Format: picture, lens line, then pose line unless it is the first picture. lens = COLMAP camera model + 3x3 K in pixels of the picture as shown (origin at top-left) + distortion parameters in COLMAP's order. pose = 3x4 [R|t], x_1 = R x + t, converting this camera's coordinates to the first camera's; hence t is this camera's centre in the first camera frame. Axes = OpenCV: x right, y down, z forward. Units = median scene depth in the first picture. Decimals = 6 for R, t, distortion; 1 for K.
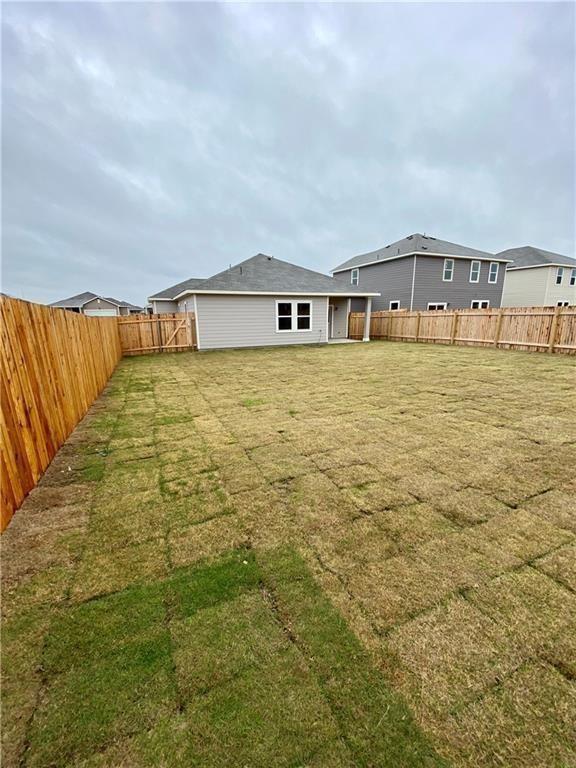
lens RADIAL K [[329.7, 0, 287.4], [0, 329.7, 346.4], [0, 0, 1]] dist [-0.027930, -0.000134]
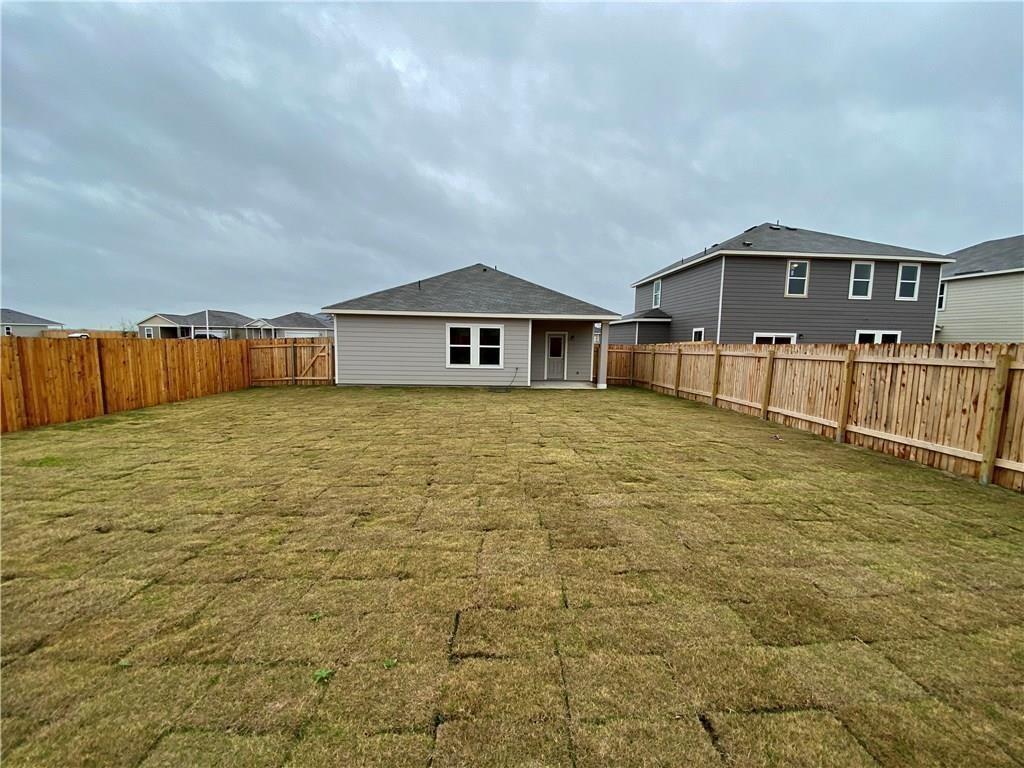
lens RADIAL K [[412.5, 0, 512.0], [0, 412.5, 384.0], [0, 0, 1]] dist [-0.022808, 0.000000]
pose [[0.936311, 0.067403, -0.344641, 0.392561], [-0.065273, 0.997709, 0.017794, -0.029832], [0.345051, 0.005835, 0.938566, 0.182204]]
